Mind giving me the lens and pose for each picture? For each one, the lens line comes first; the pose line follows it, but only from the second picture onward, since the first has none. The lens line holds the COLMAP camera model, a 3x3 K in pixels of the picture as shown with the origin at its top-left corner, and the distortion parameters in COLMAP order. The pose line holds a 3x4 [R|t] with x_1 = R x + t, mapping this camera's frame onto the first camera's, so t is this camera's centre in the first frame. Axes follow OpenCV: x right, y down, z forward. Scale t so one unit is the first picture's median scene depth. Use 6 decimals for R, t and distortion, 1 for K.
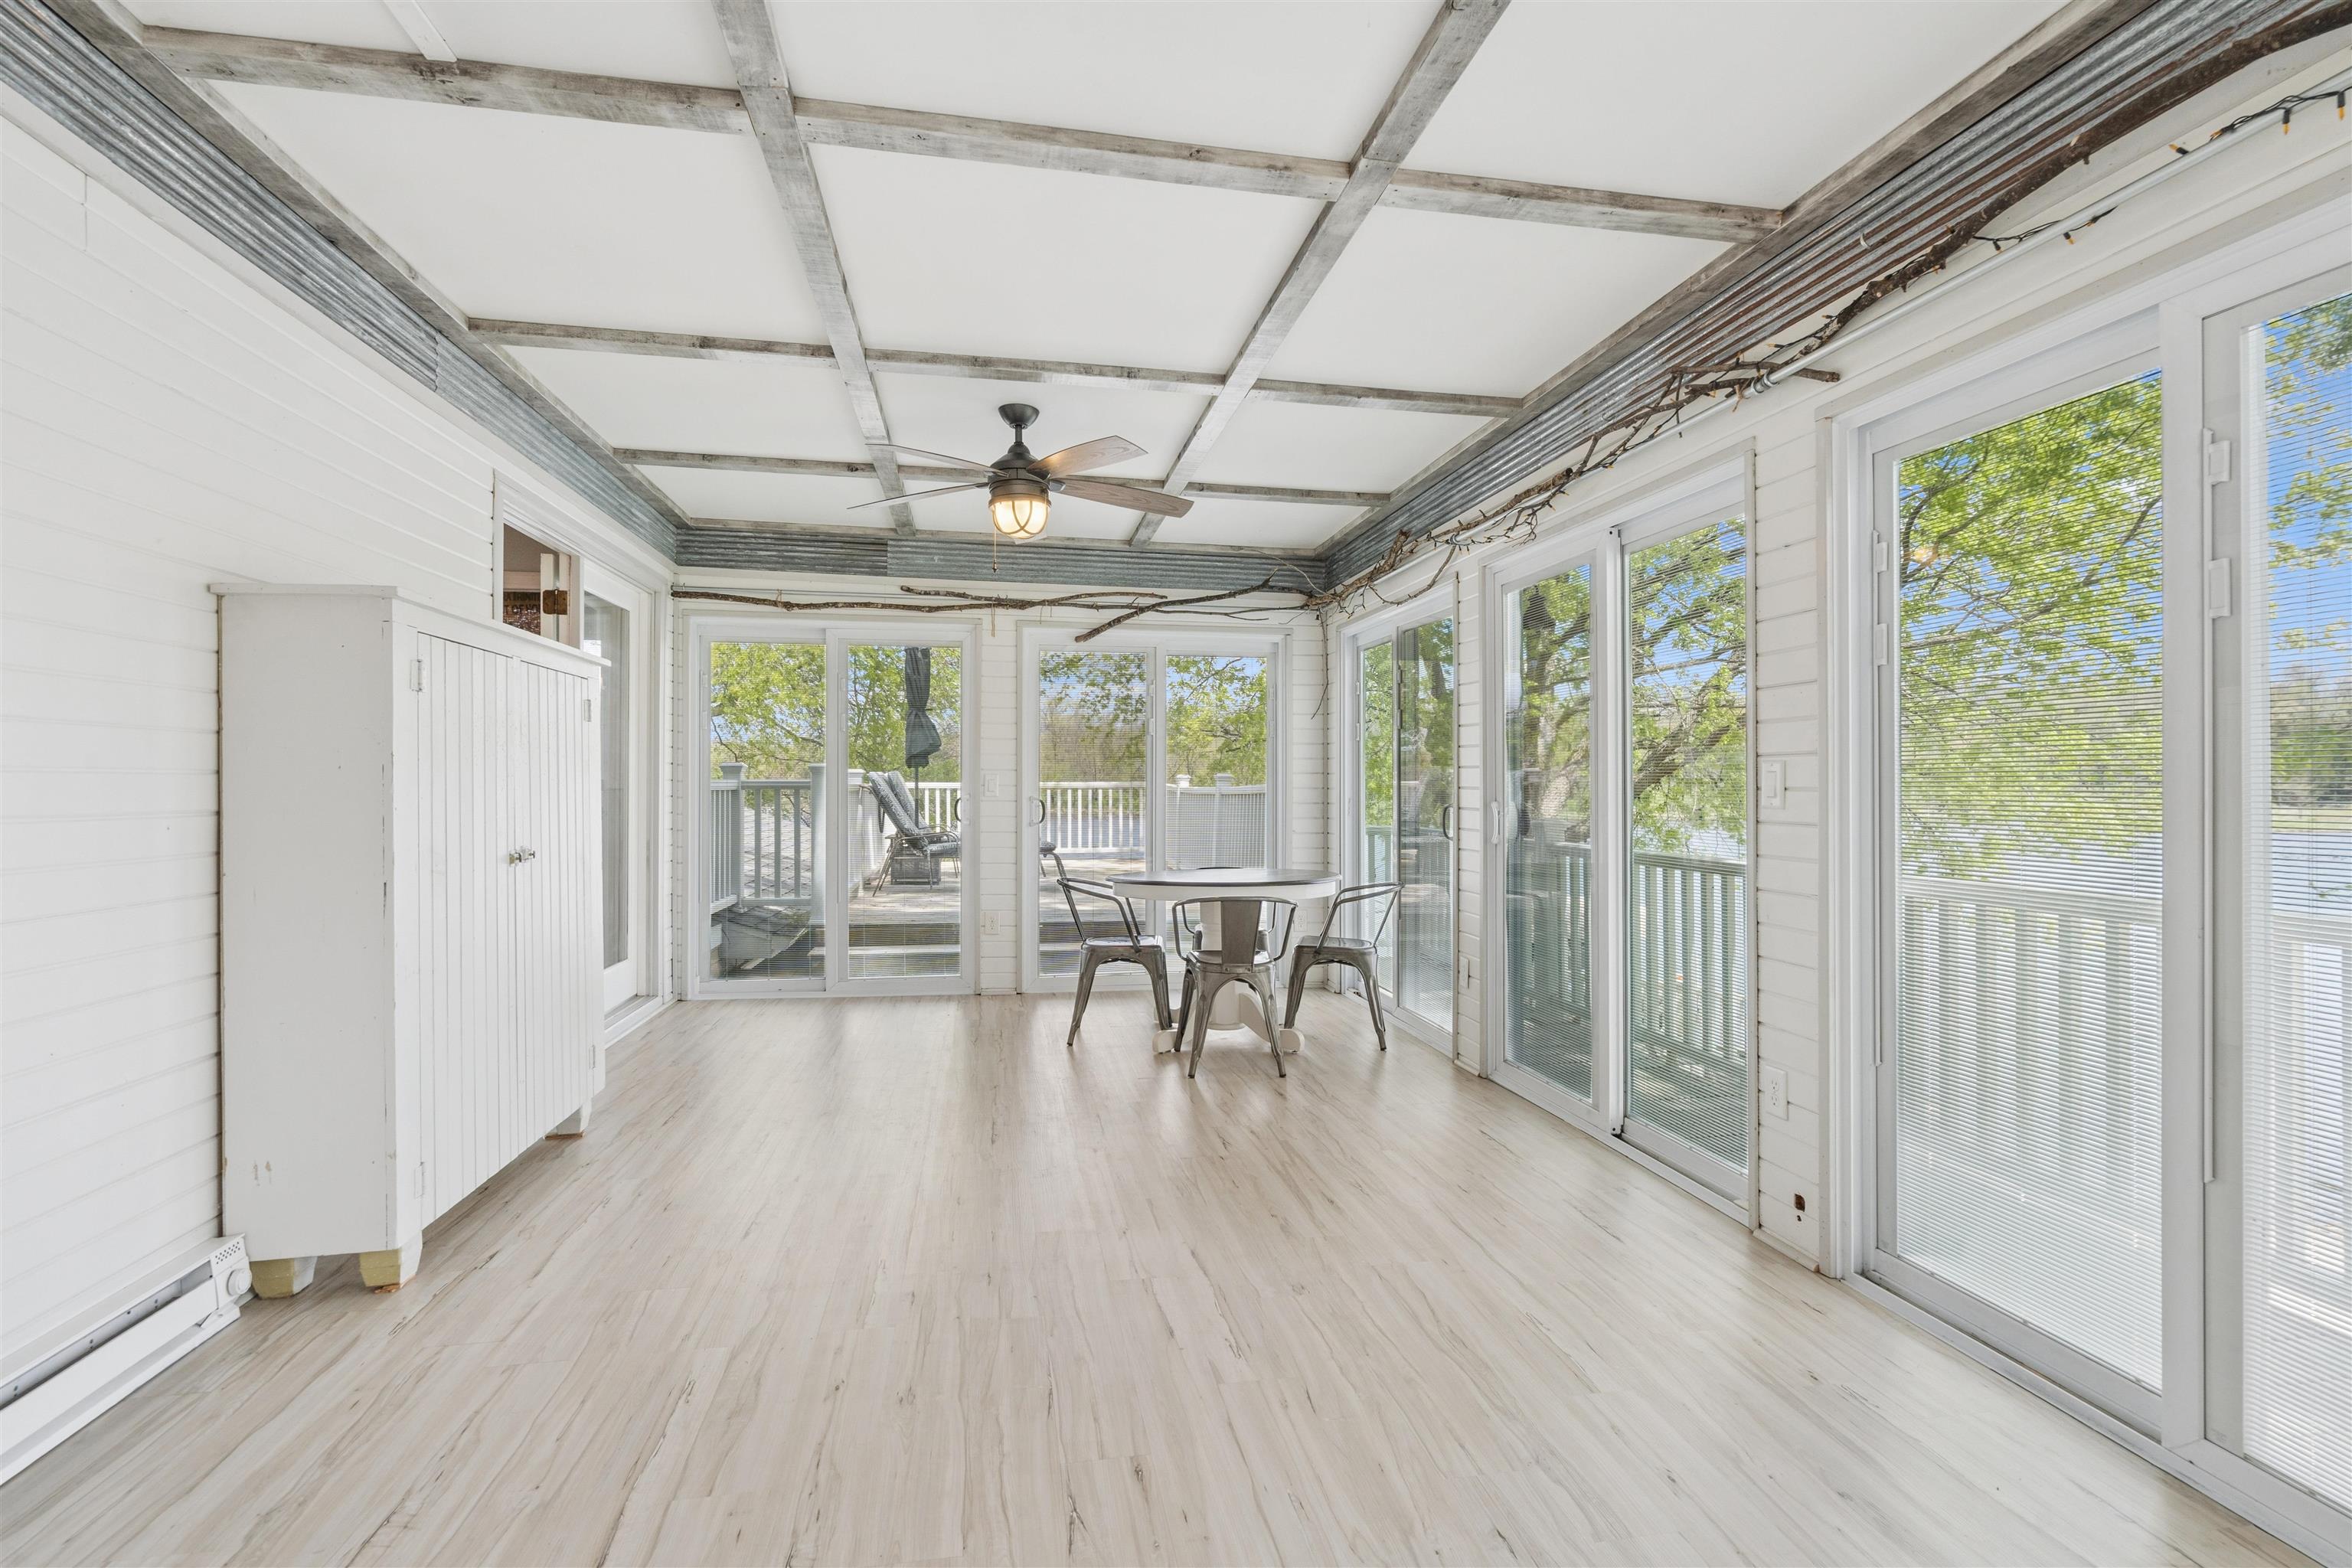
lens RADIAL K [[1068.6, 0, 1175.5], [0, 1068.6, 767.6], [0, 0, 1]] dist [-0.001548, 0.001896]
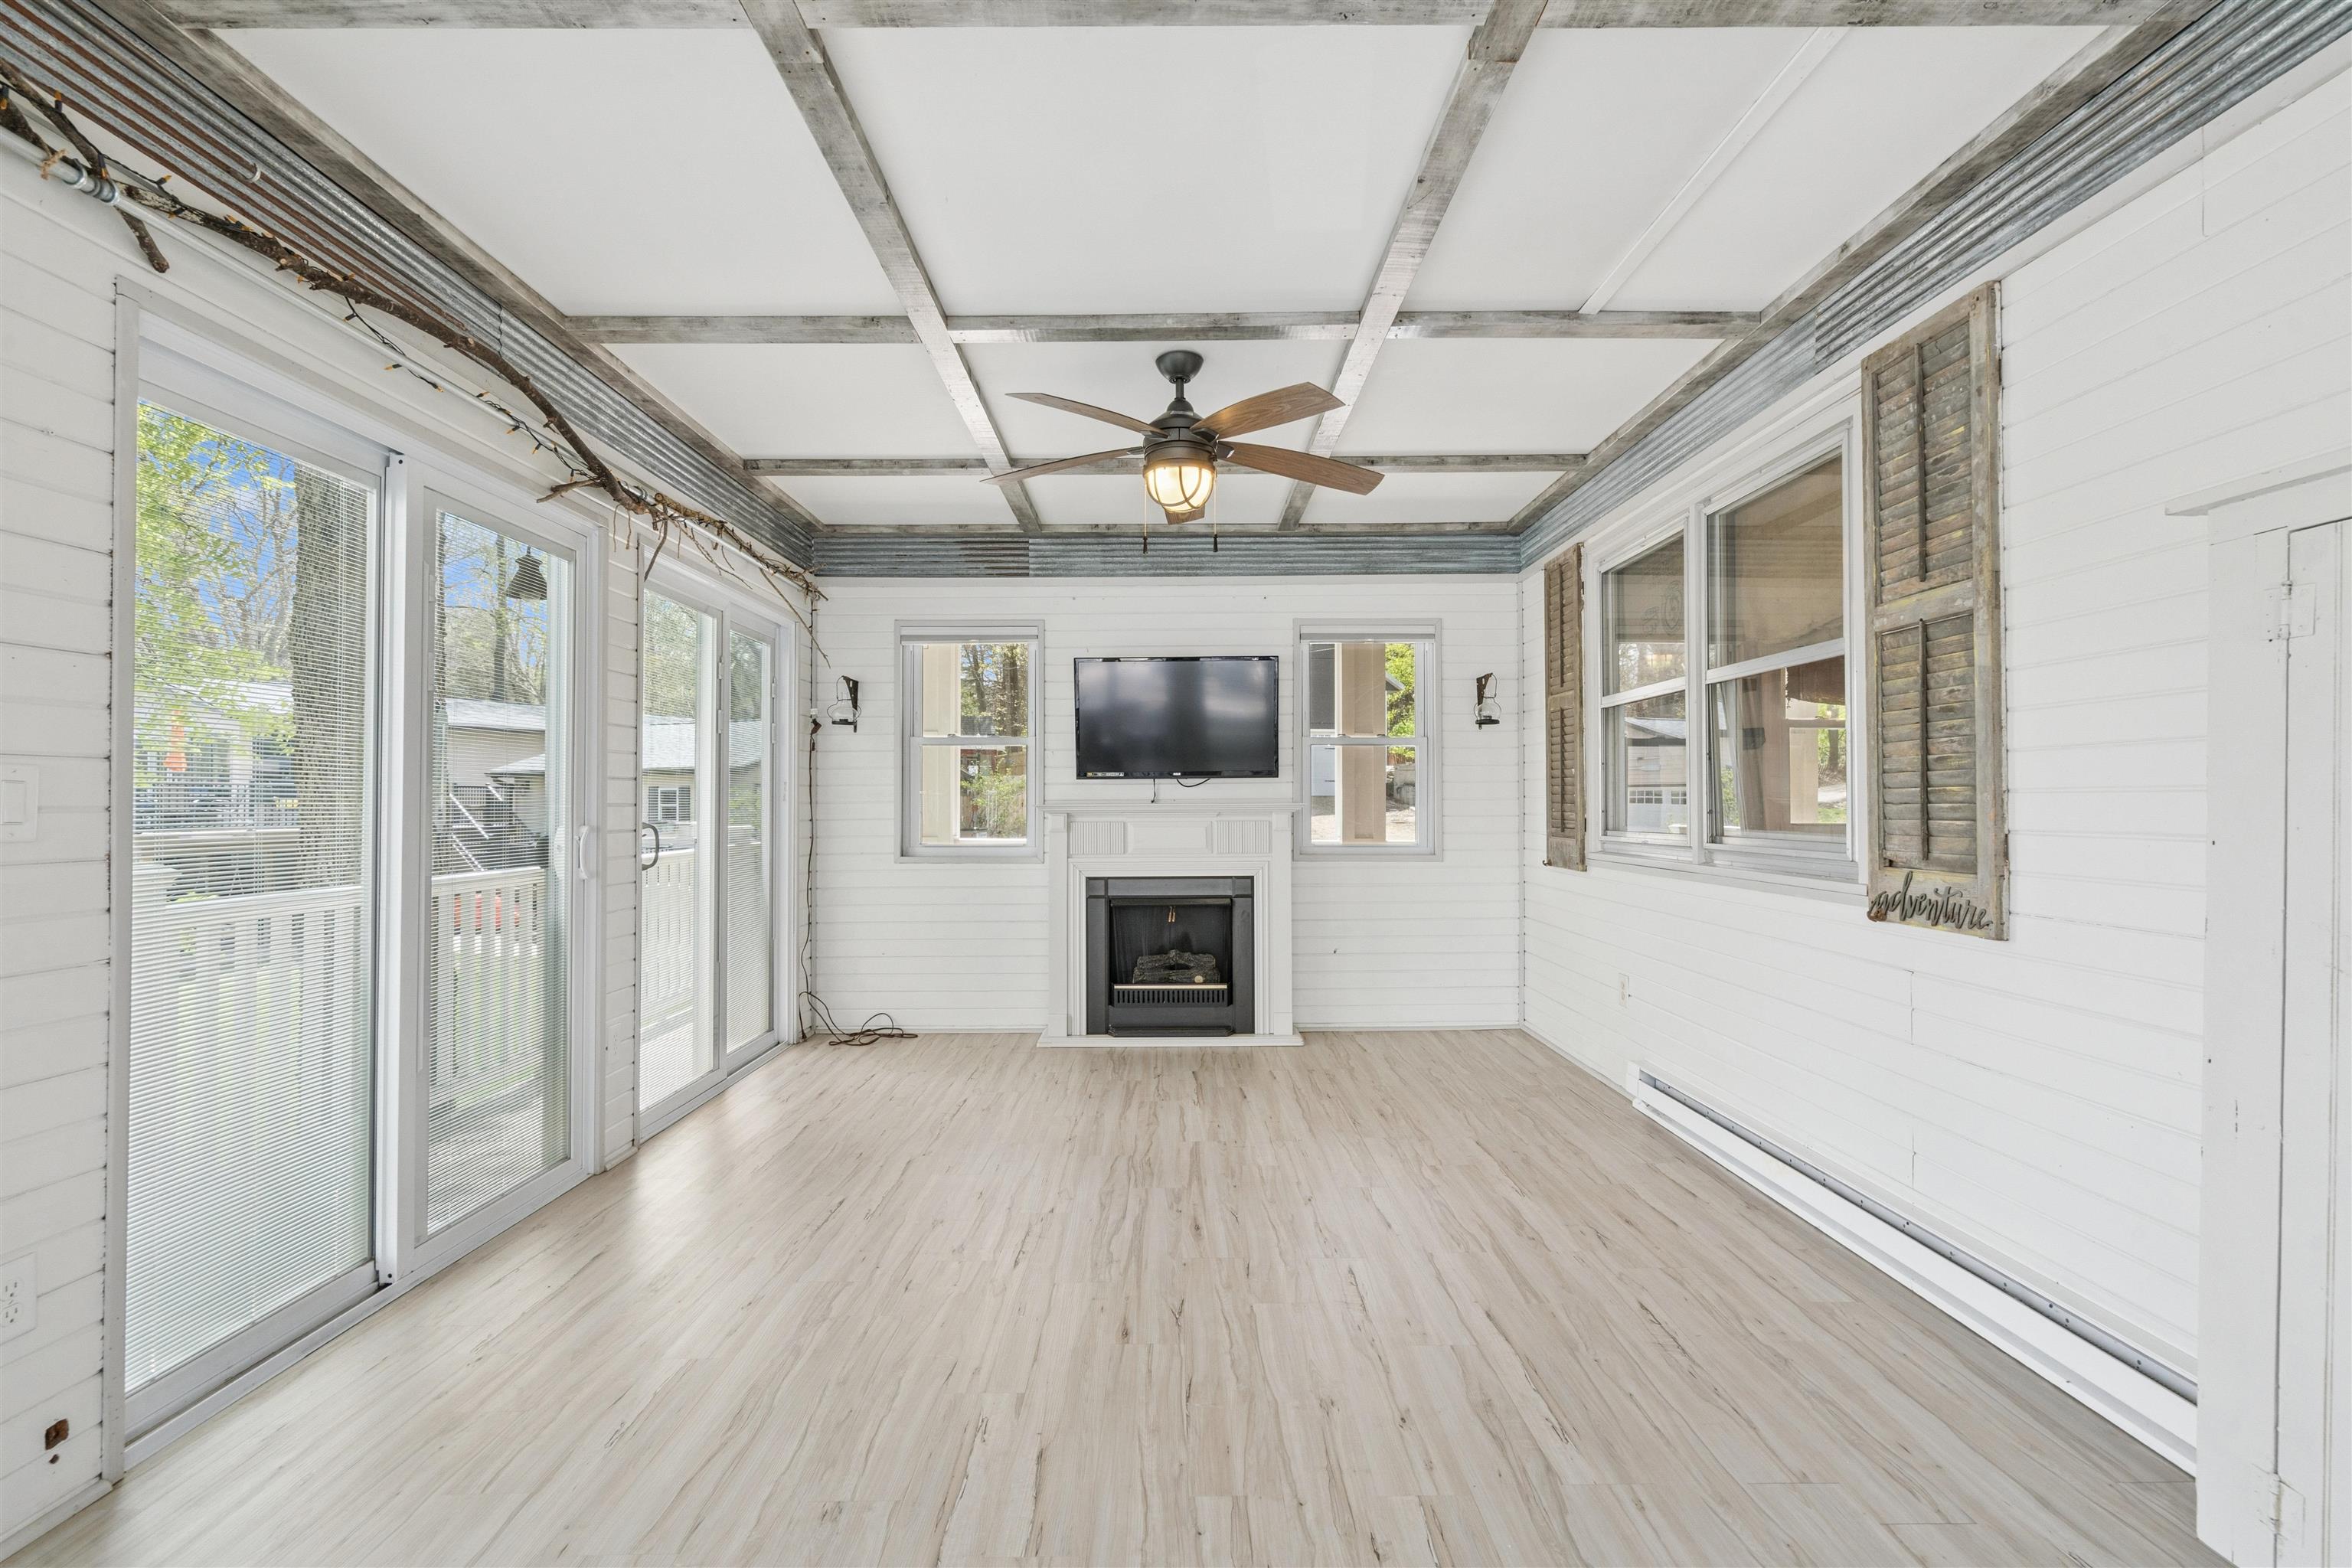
lens RADIAL K [[1068.6, 0, 1174.6], [0, 1068.6, 792.3], [0, 0, 1]] dist [-0.001548, 0.001896]
pose [[-0.985510, 0.000073, 0.169617, -0.273463], [-0.003605, 0.999765, -0.021377, 0.027606], [-0.169579, -0.021679, -0.985278, 1.991861]]
